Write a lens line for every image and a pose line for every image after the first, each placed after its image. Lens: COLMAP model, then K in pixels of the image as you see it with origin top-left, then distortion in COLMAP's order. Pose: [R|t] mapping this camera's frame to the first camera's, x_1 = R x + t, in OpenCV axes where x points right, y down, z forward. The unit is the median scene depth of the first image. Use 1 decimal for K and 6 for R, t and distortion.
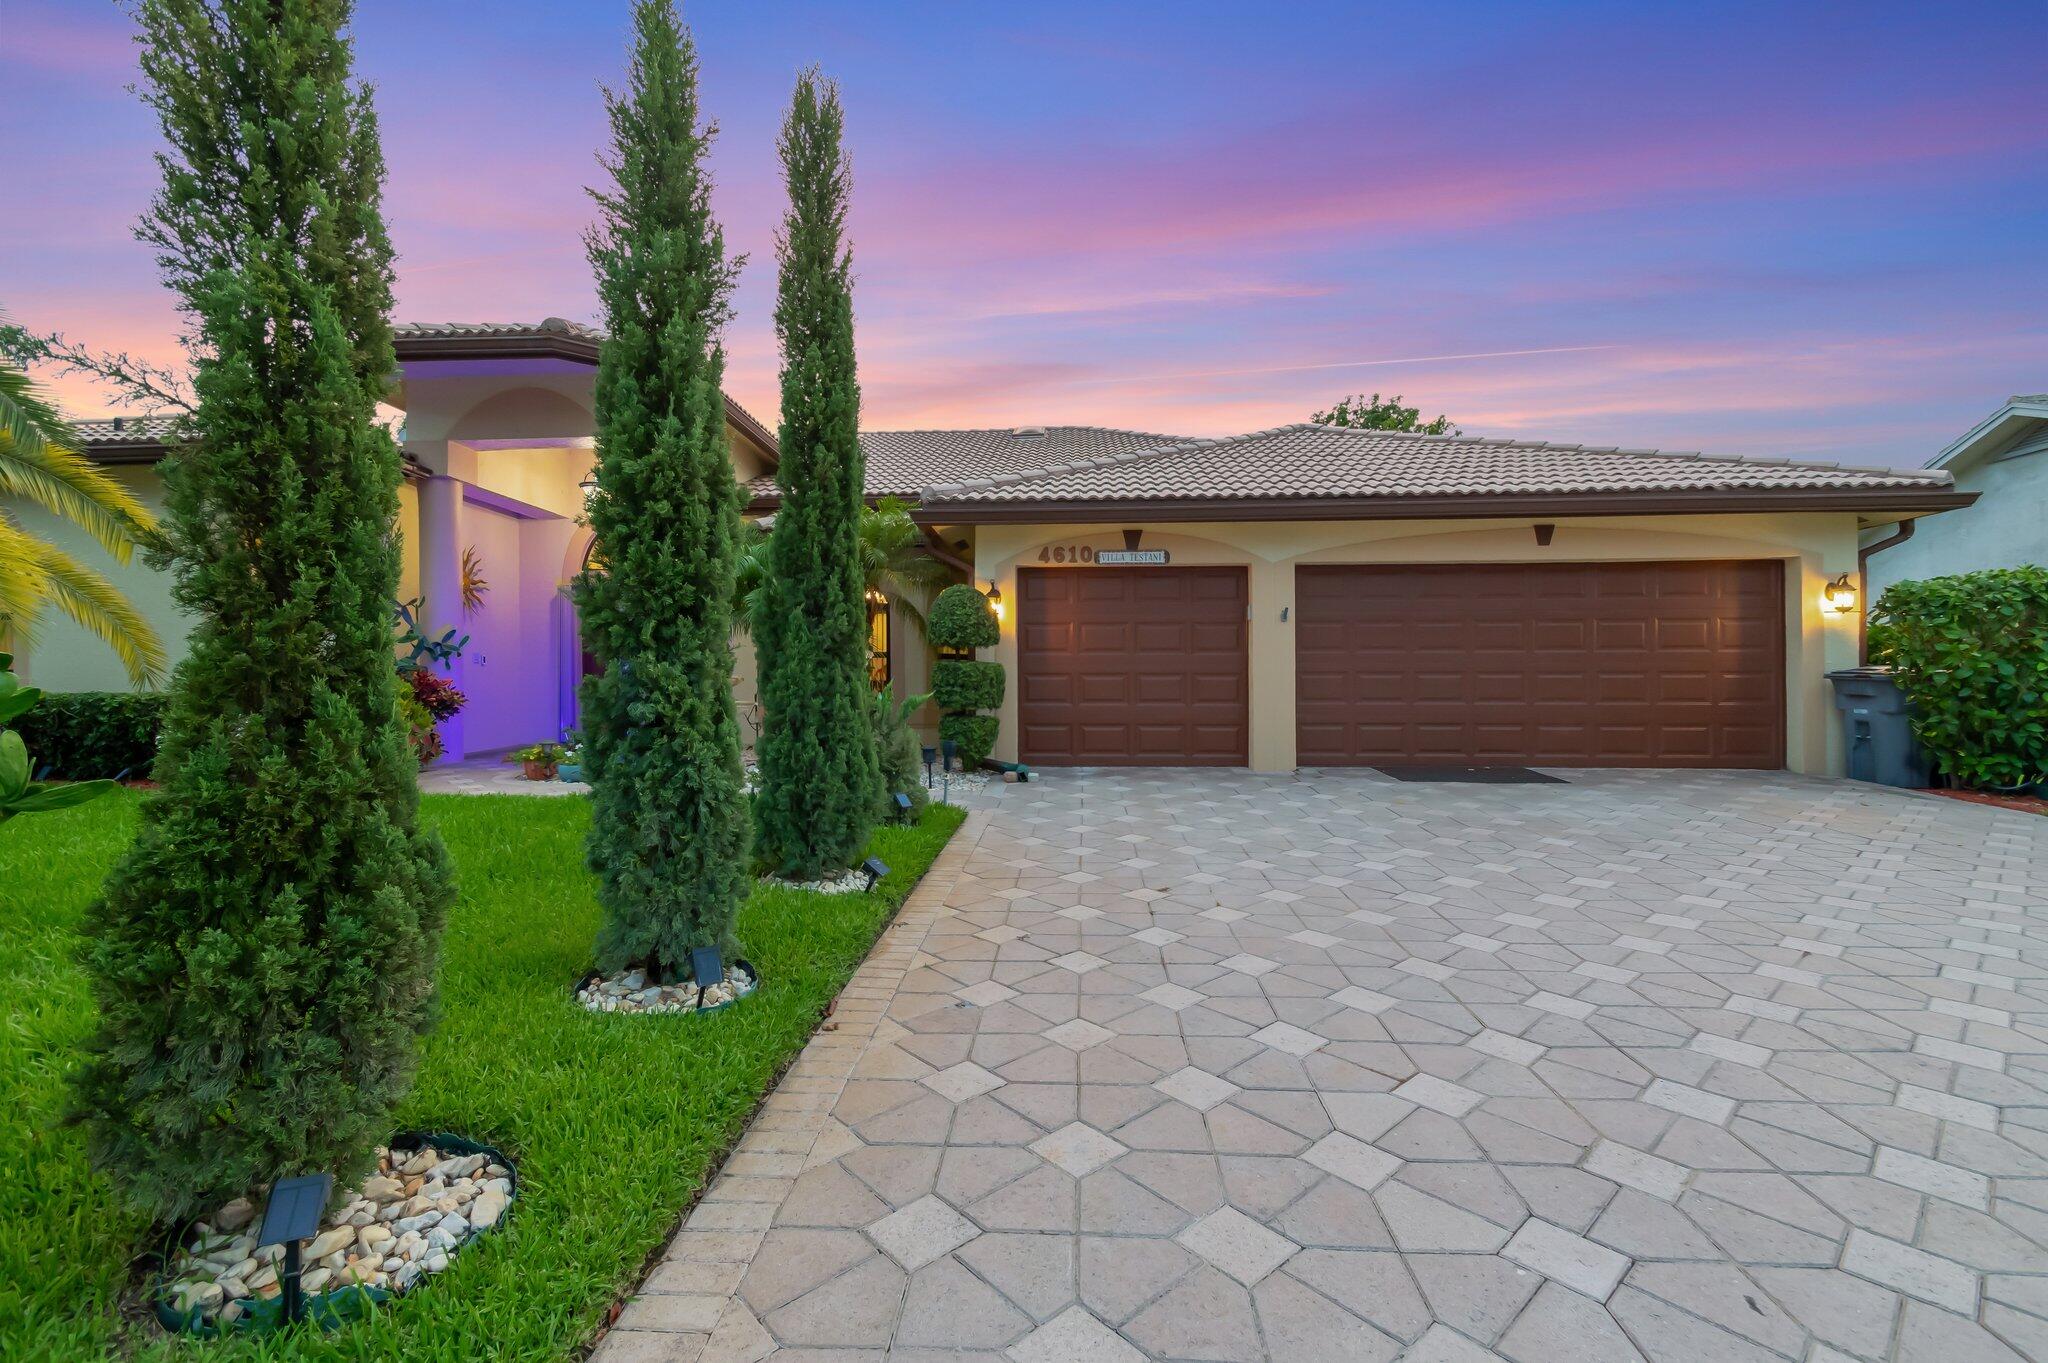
lens RADIAL K [[908.7, 0, 1024.0], [0, 908.7, 681.5], [0, 0, 1]] dist [0.002063, -0.000234]
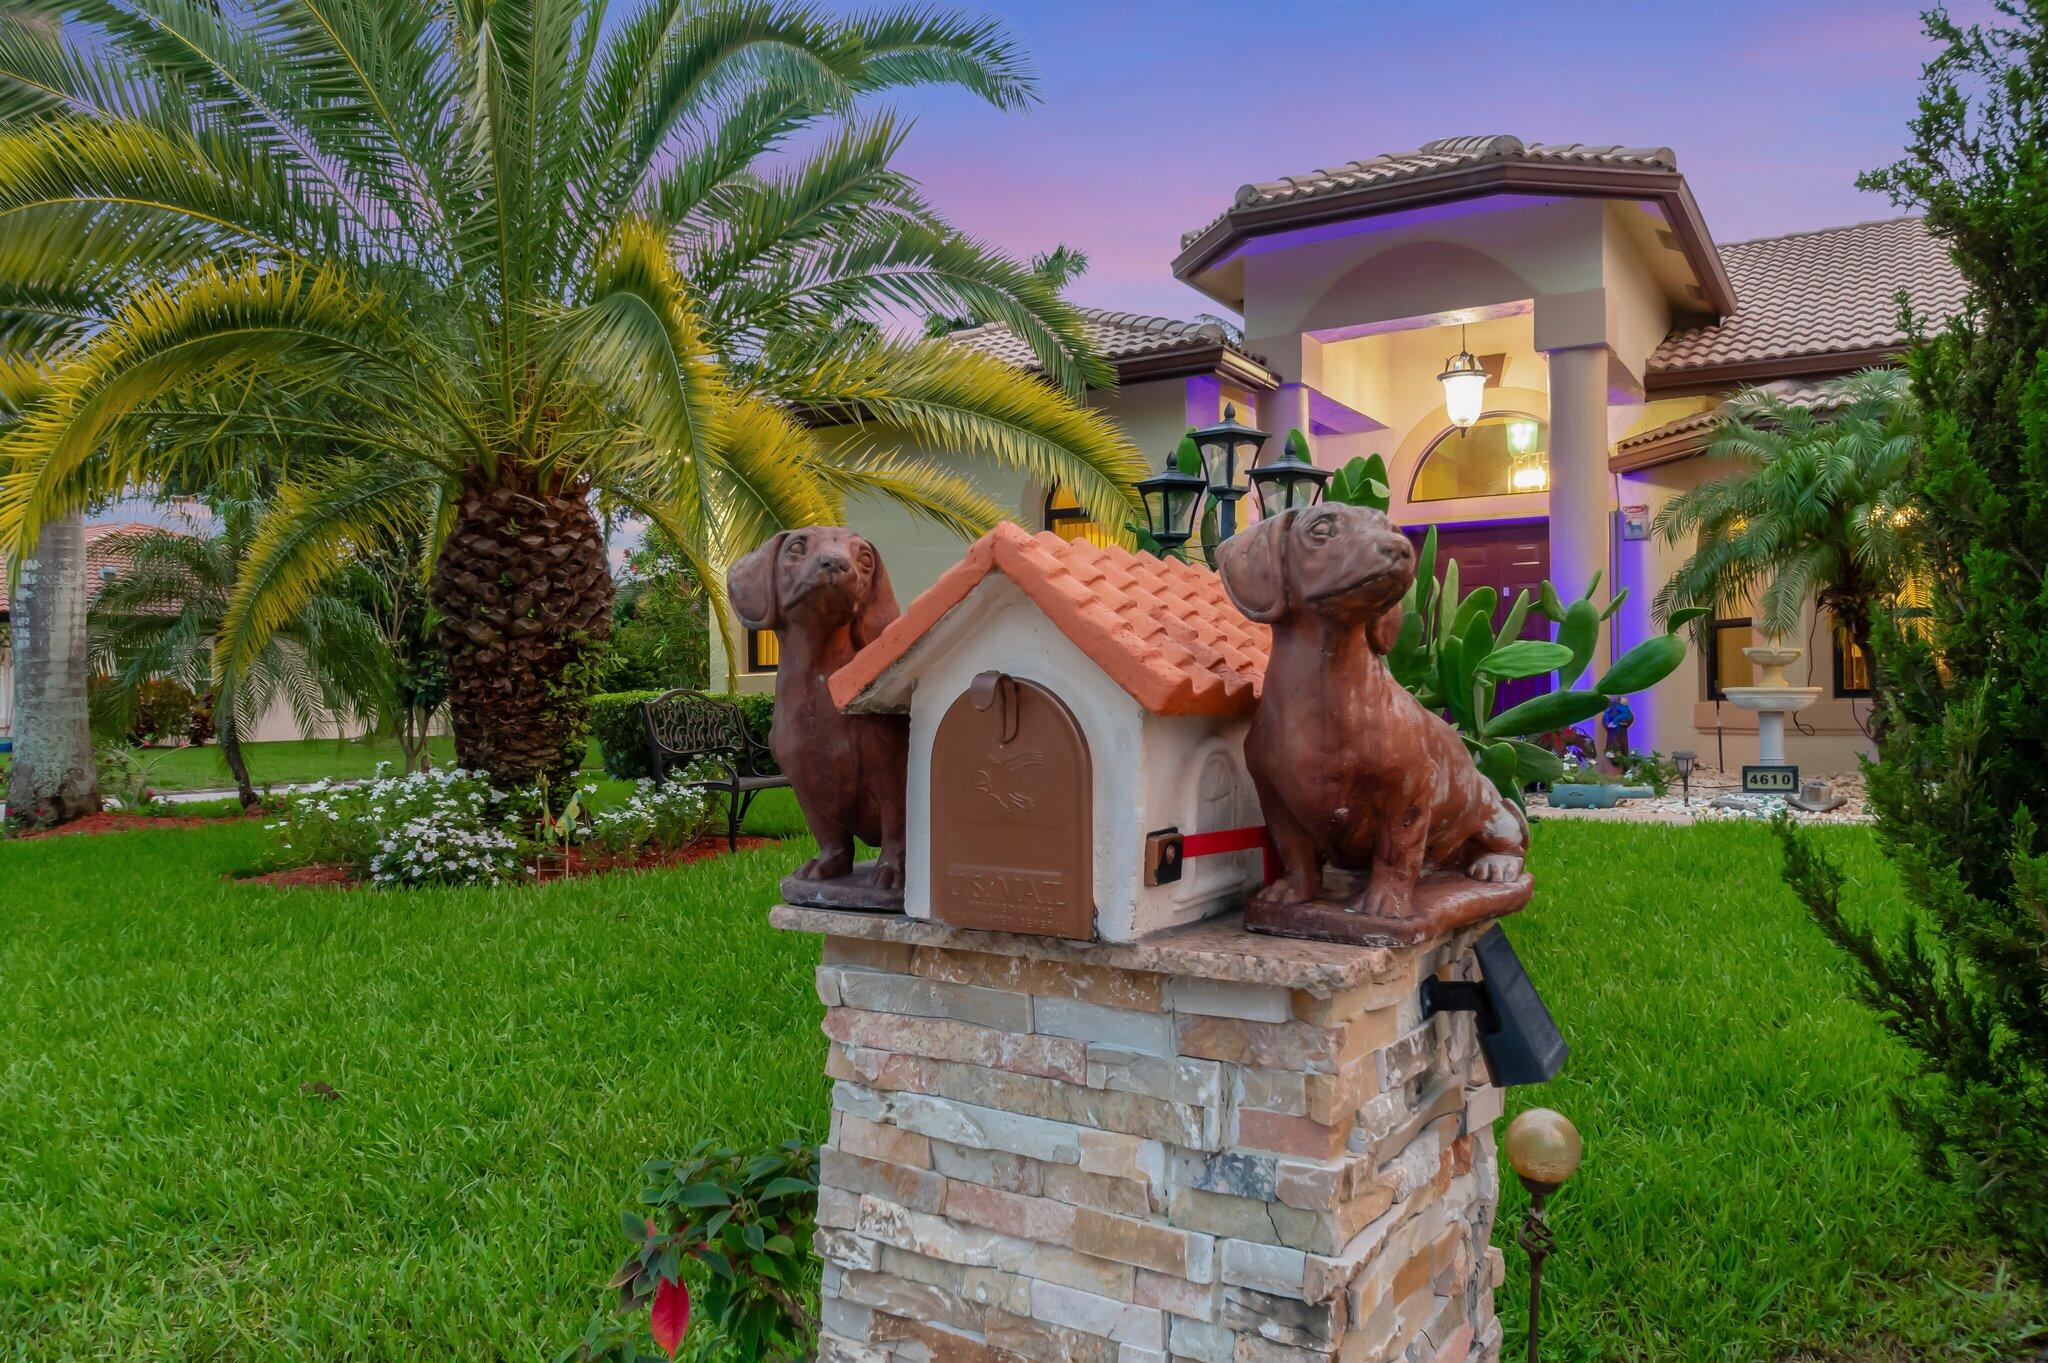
lens RADIAL K [[1512.1, 0, 1024.0], [0, 1512.1, 681.5], [0, 0, 1]] dist [-0.010024, -0.002187]
pose [[0.885652, -0.014616, -0.464119, -0.315707], [0.017145, 0.999852, 0.001228, 0.005919], [0.464032, -0.009045, 0.885772, -0.184077]]
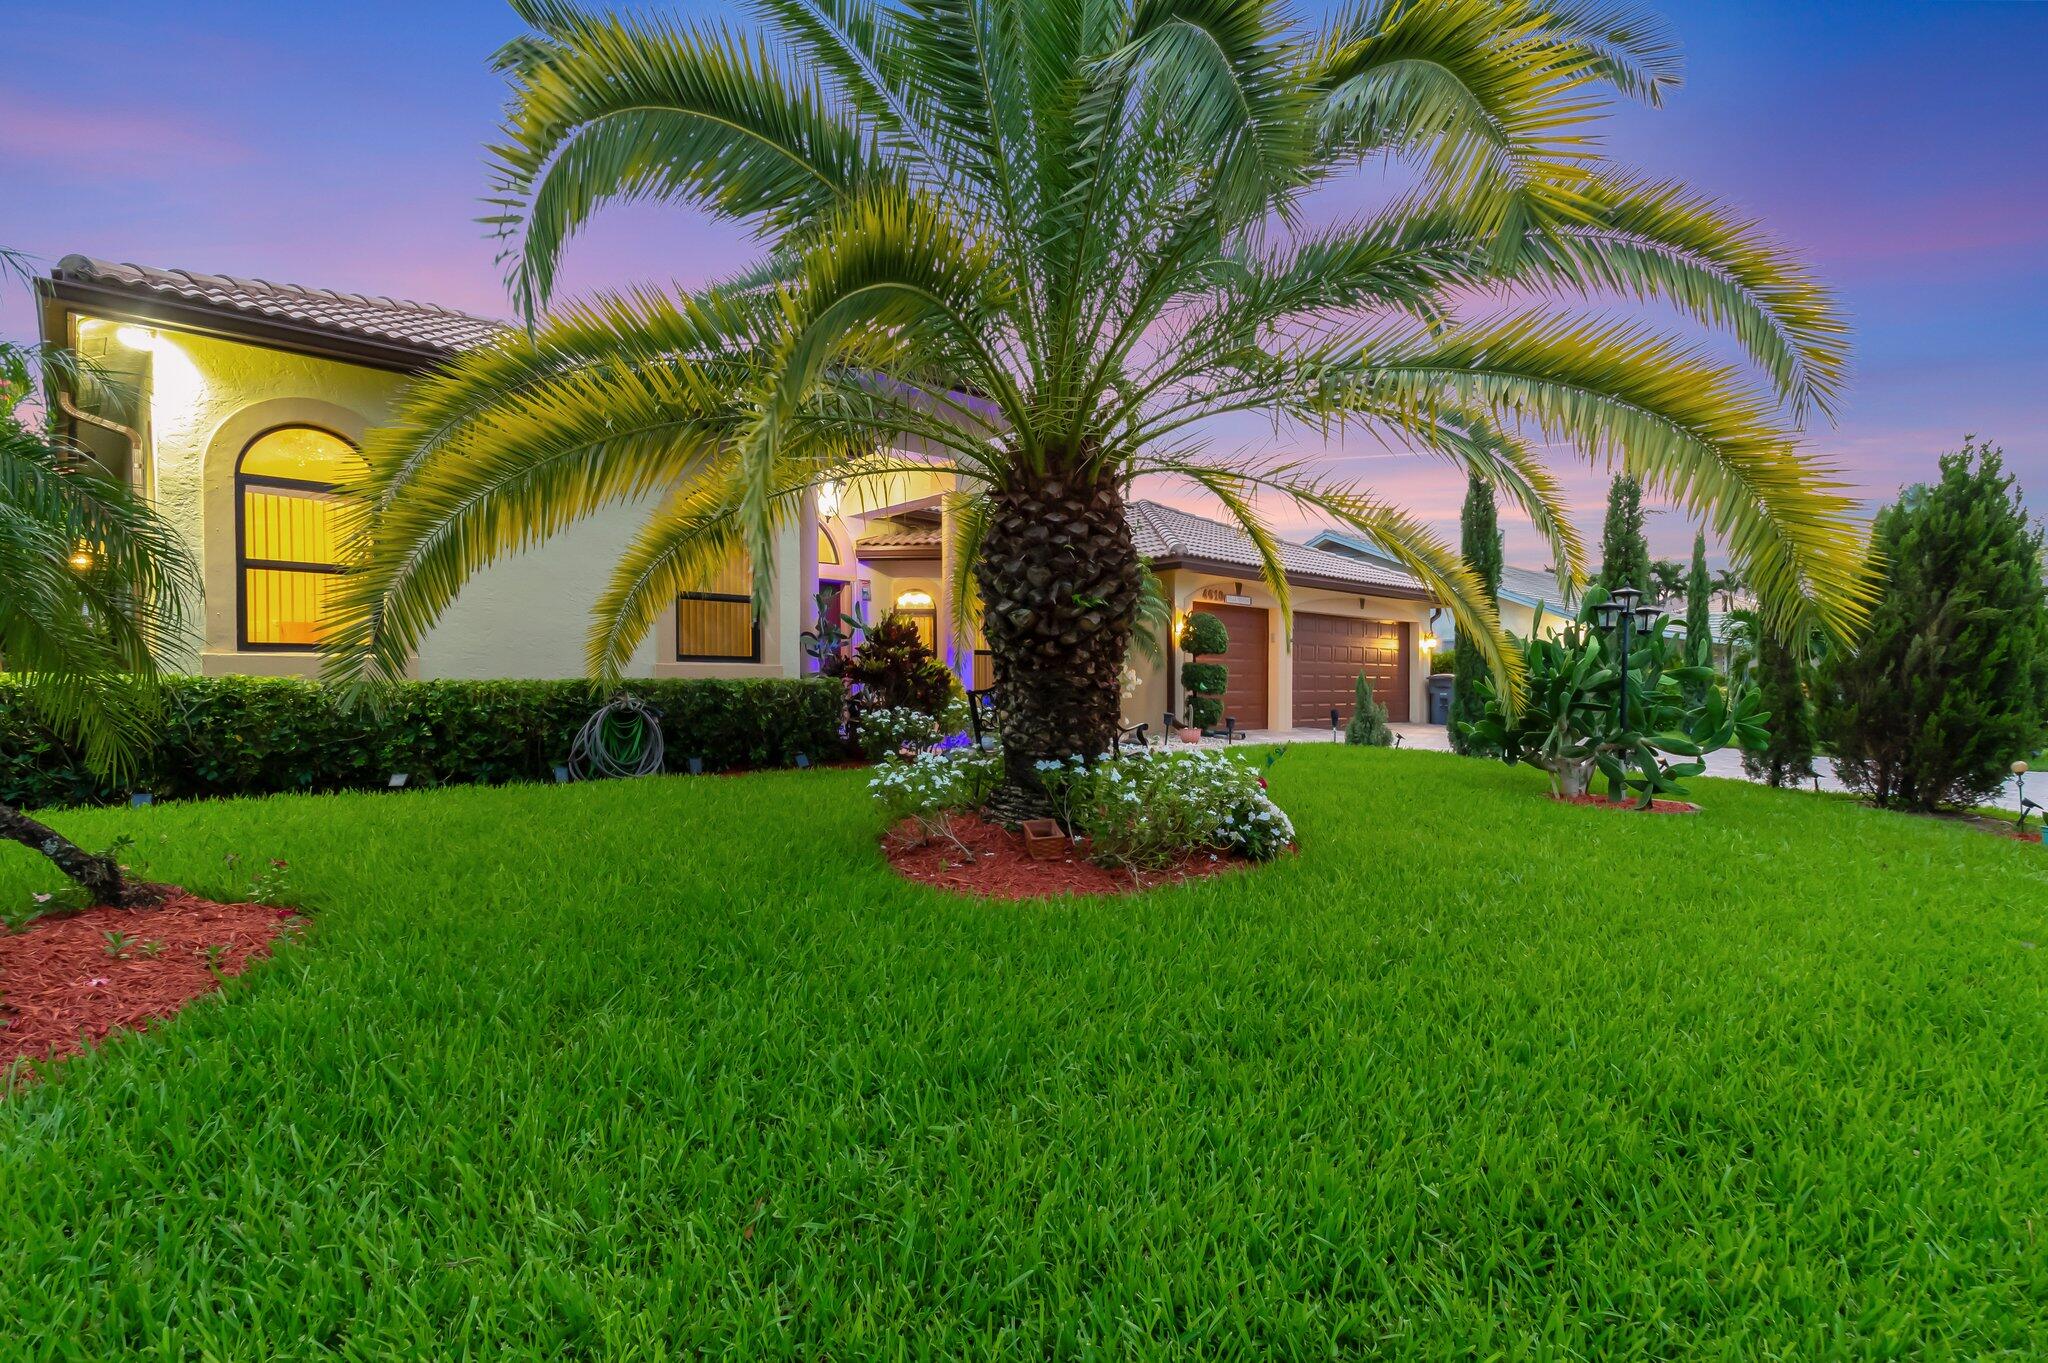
lens RADIAL K [[956.3, 0, 1024.0], [0, 956.3, 681.5], [0, 0, 1]] dist [0.012947, -0.000059]
pose [[0.685905, 0.005055, 0.727674, -1.421758], [-0.017381, 0.999804, 0.009438, -0.003062], [-0.727484, -0.019121, 0.685858, 0.121597]]
